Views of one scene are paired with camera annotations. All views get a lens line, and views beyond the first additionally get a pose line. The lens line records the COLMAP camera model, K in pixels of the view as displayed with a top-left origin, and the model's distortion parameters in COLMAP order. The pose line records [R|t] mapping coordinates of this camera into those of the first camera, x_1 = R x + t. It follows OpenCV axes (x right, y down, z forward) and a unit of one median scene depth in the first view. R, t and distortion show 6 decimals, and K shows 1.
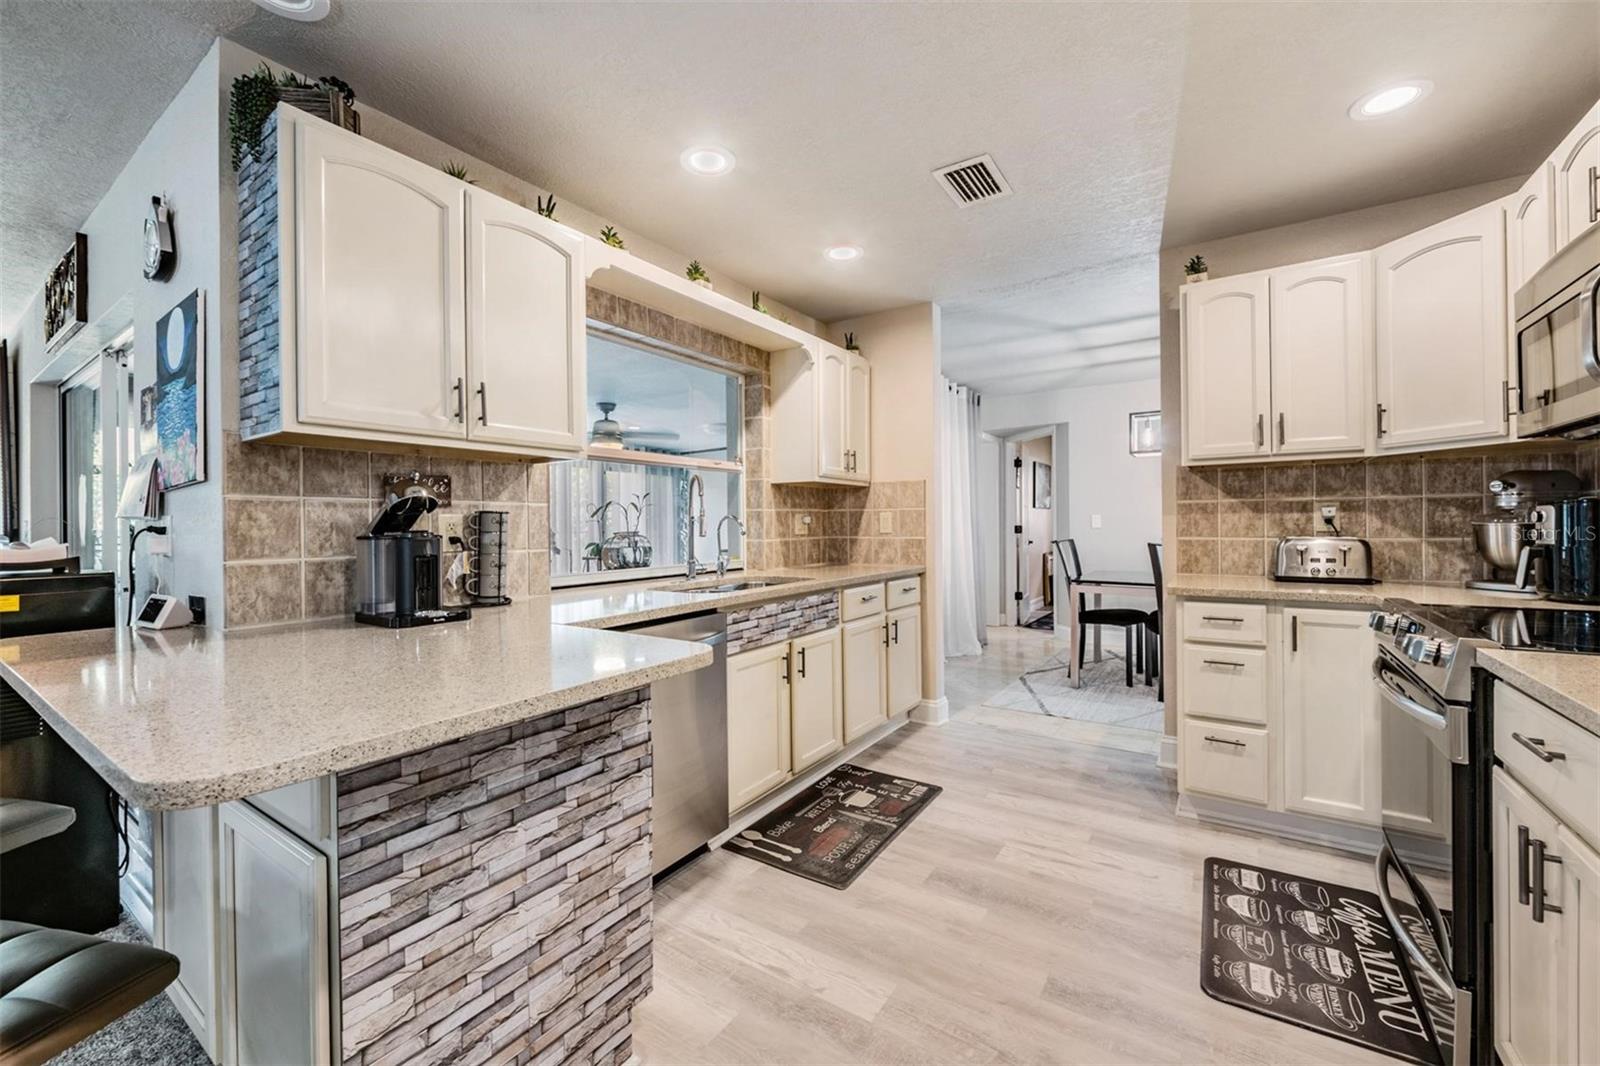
lens RADIAL K [[629.9, 0, 795.1], [0, 629.9, 525.3], [0, 0, 1]] dist [0.000921, -0.003566]
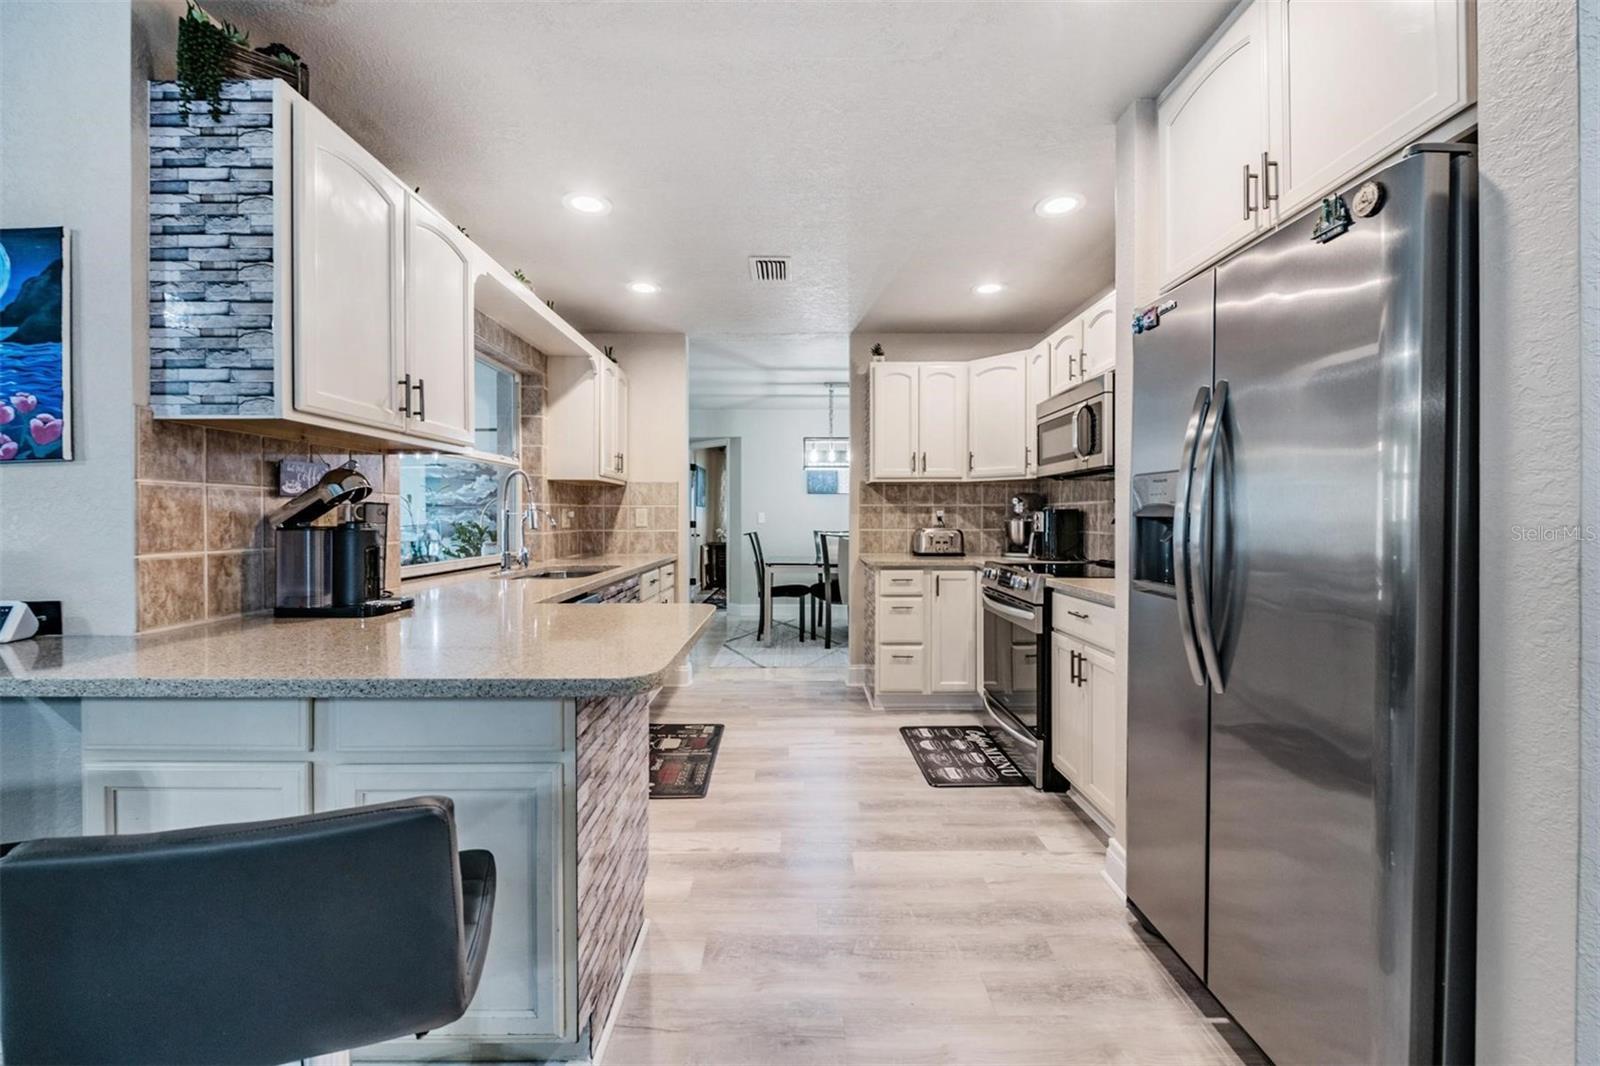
lens RADIAL K [[629.9, 0, 789.5], [0, 629.9, 523.0], [0, 0, 1]] dist [0.000921, -0.003566]
pose [[0.829290, 0.003927, 0.558805, -0.424634], [-0.005928, 0.999981, 0.001770, 0.003740], [-0.558787, -0.004780, 0.829297, -0.151796]]
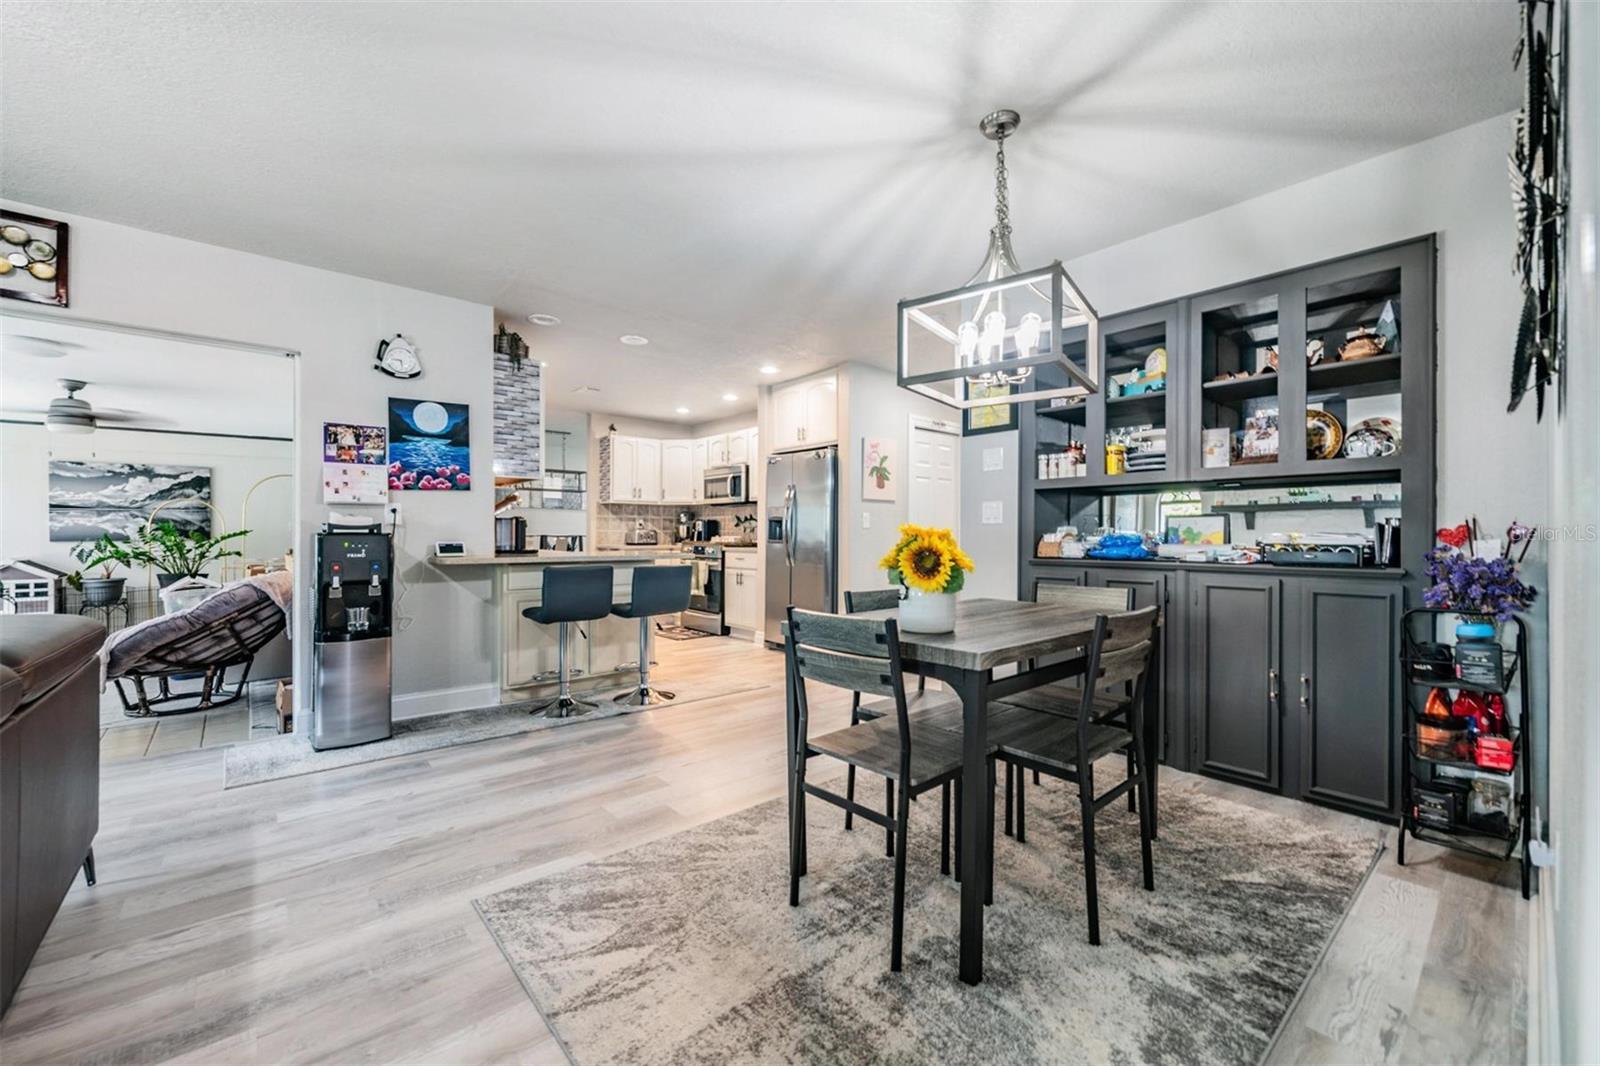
lens RADIAL K [[629.9, 0, 798.6], [0, 629.9, 532.0], [0, 0, 1]] dist [0.000921, -0.003566]
pose [[0.259201, 0.014344, 0.965717, -1.903520], [-0.003344, 0.999897, -0.013954, 0.070292], [-0.965818, 0.000387, 0.259222, -0.487044]]
